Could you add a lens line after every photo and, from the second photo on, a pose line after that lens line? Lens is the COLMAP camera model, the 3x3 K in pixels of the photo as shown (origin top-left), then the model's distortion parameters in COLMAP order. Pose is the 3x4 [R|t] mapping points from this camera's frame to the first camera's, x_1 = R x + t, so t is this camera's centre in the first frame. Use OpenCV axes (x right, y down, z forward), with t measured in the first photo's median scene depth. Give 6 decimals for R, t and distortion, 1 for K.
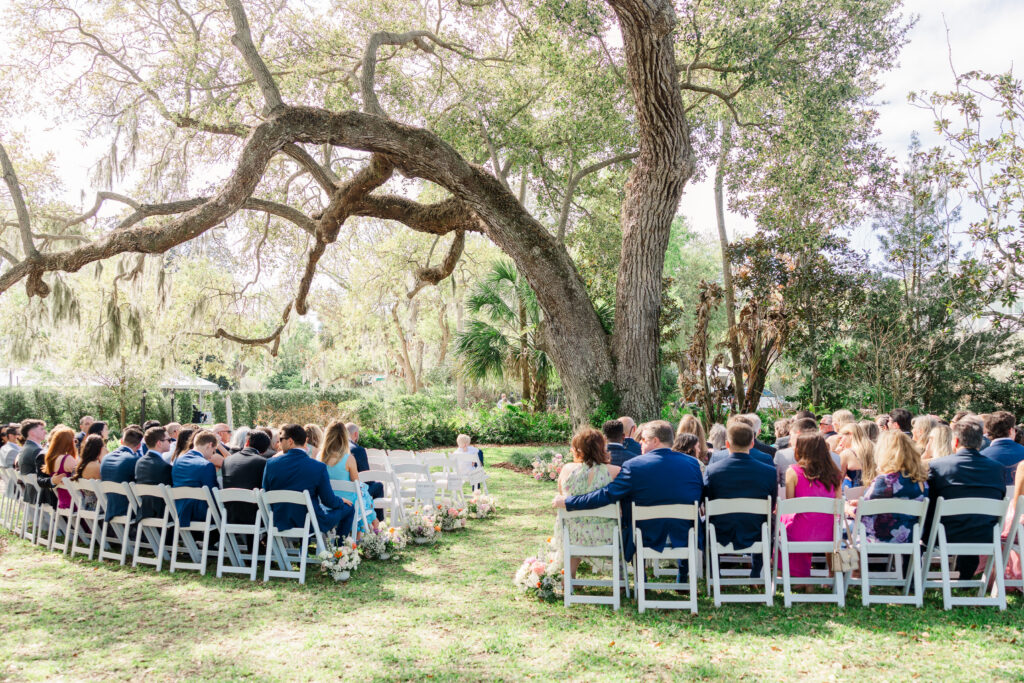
lens RADIAL K [[881.7, 0, 494.2], [0, 881.7, 404.9], [0, 0, 1]] dist [0.010030, -0.018241]
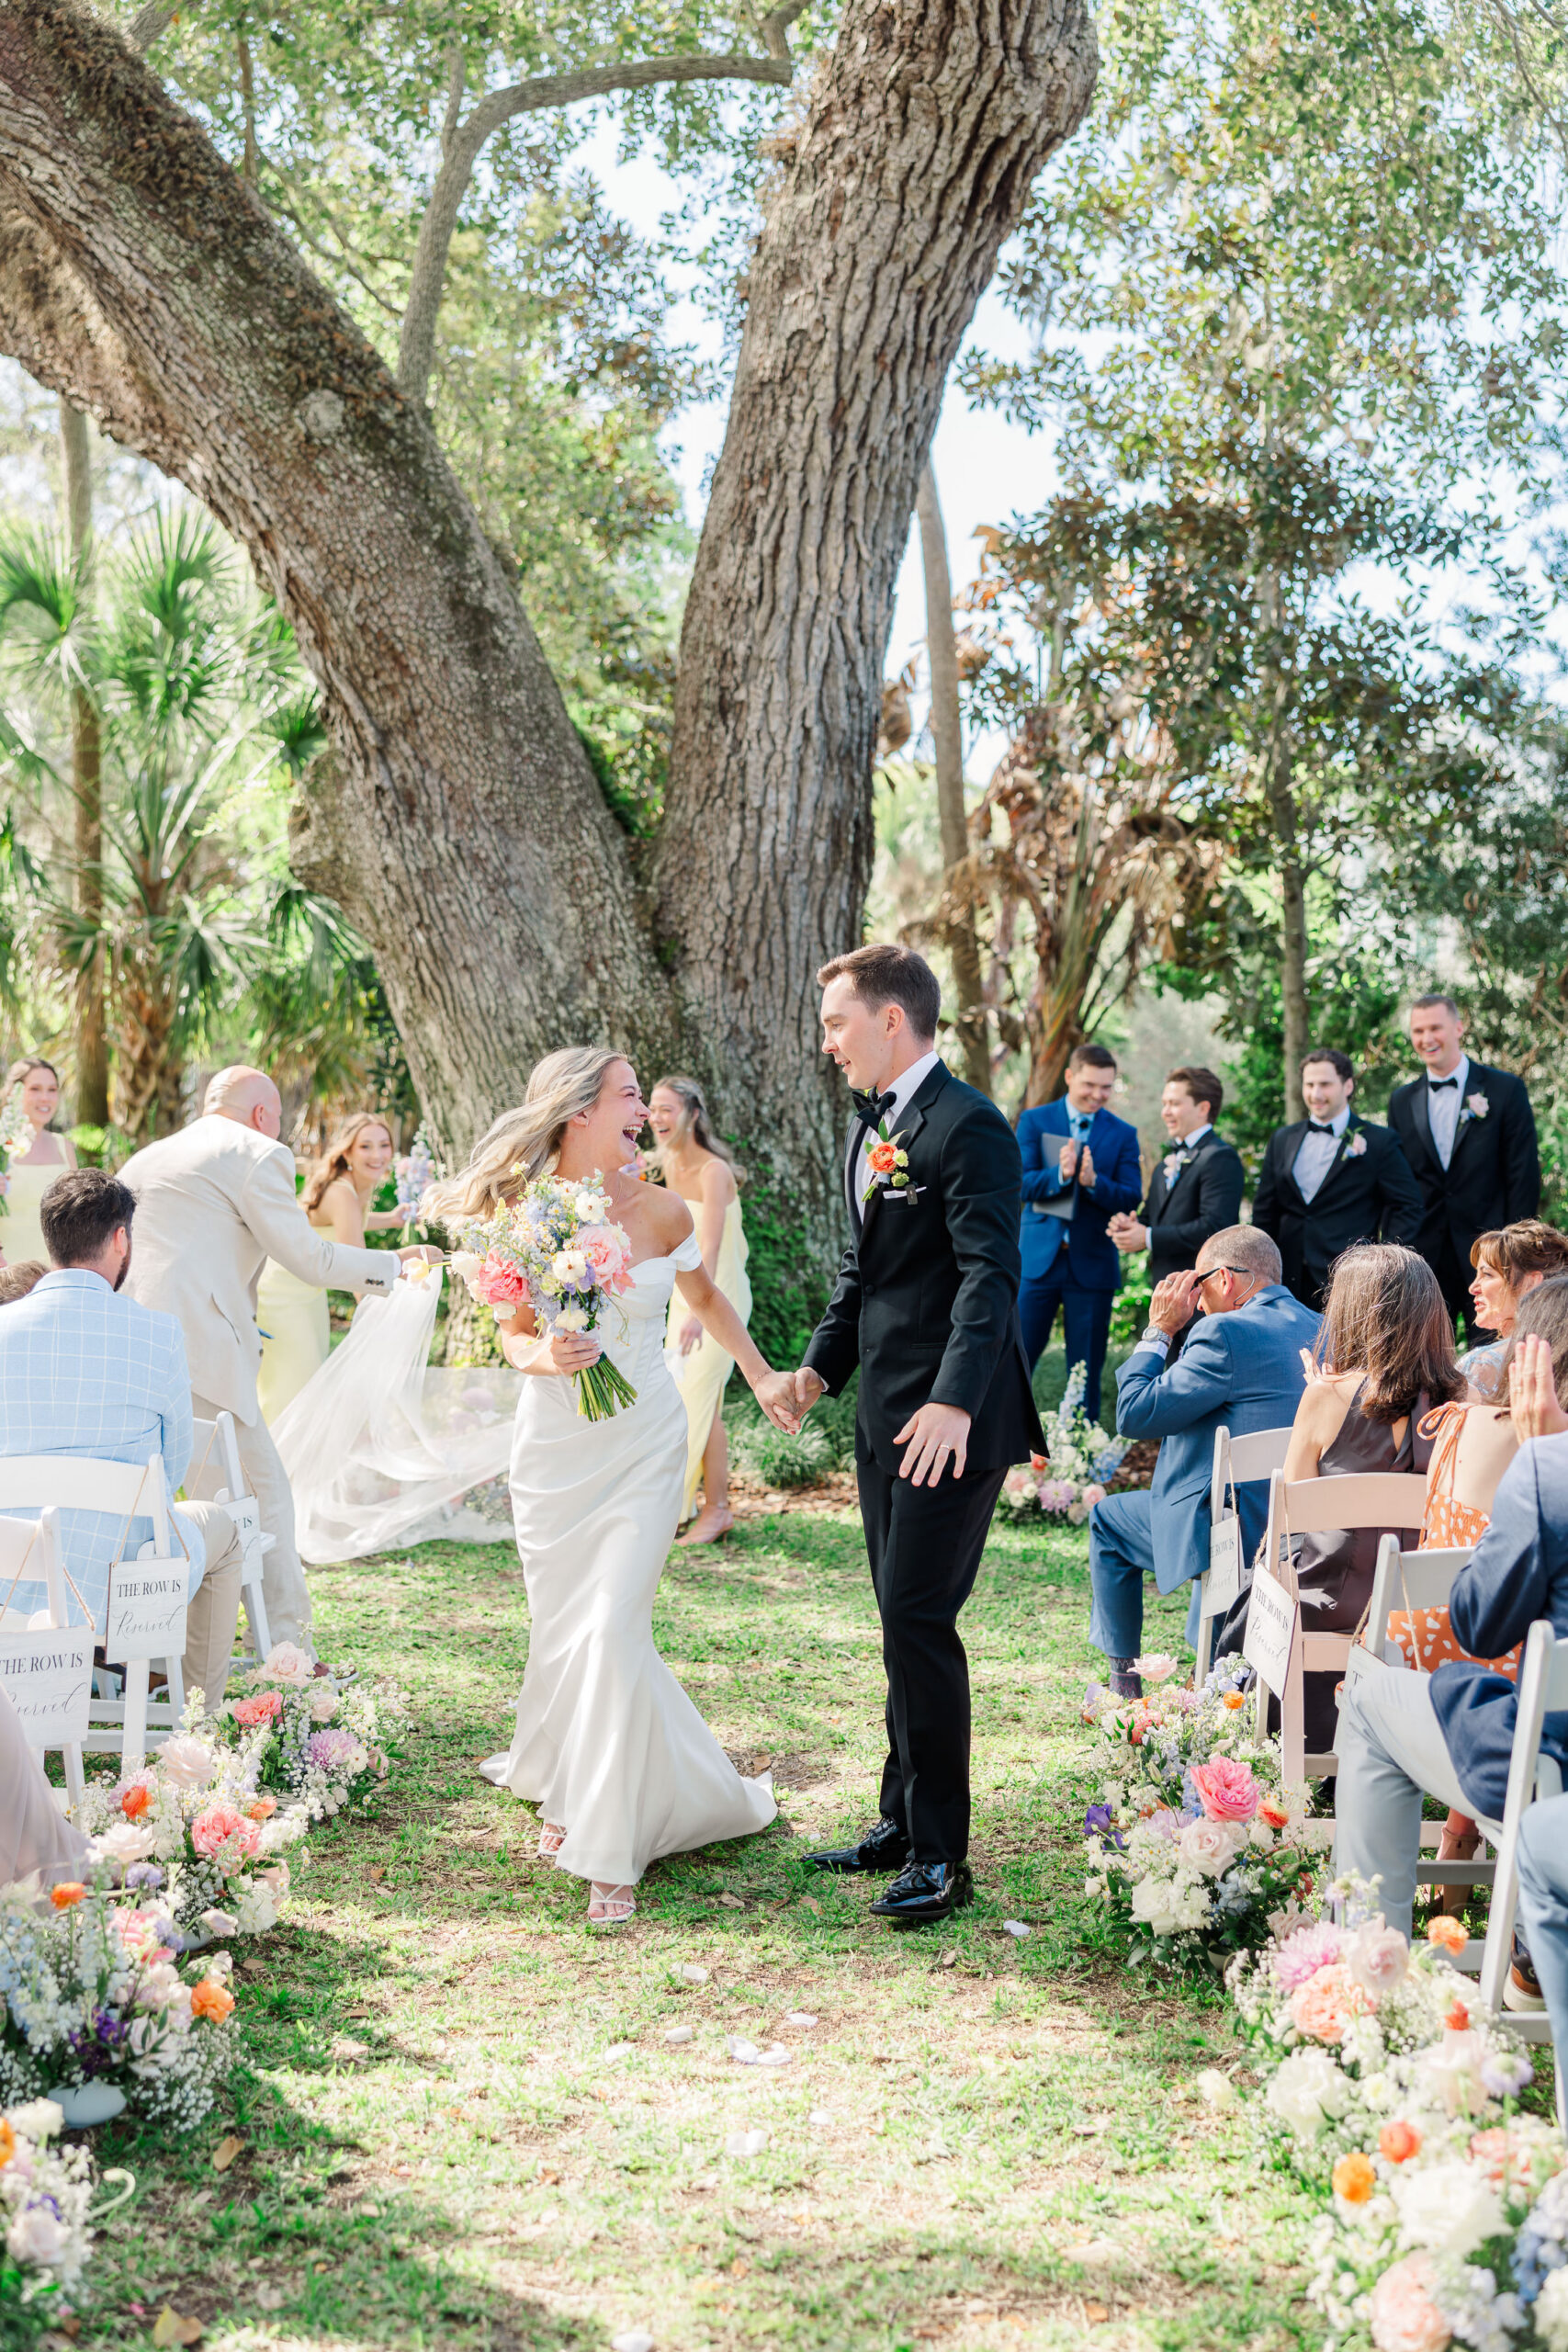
lens RADIAL K [[3007.0, 0, 823.6], [0, 3007.0, 1156.6], [0, 0, 1]] dist [-0.001088, 0.000000]
pose [[0.943027, 0.025302, 0.331753, -0.065385], [-0.024513, 0.999678, -0.006566, 0.003703], [-0.331812, -0.001940, 0.943344, 0.254848]]
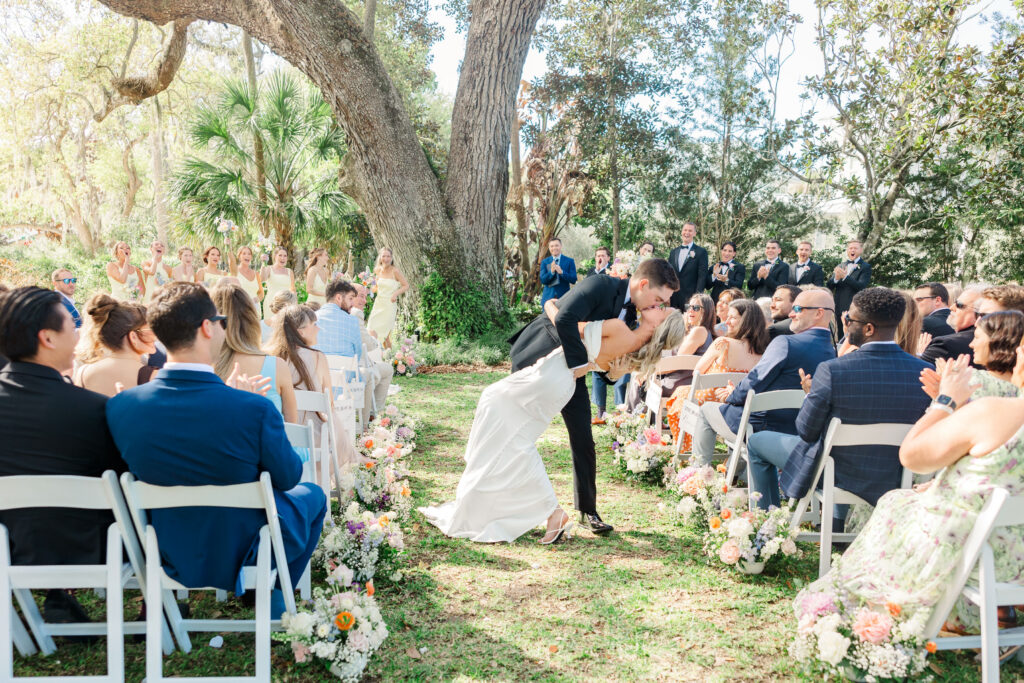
lens RADIAL K [[851.9, 0, 502.5], [0, 851.9, 446.7], [0, 0, 1]] dist [0.009227, -0.000650]
pose [[0.924189, -0.056382, 0.377751, -0.100284], [-0.018158, 0.981439, 0.190911, 0.005742], [-0.381504, -0.183297, 0.906012, 0.248030]]
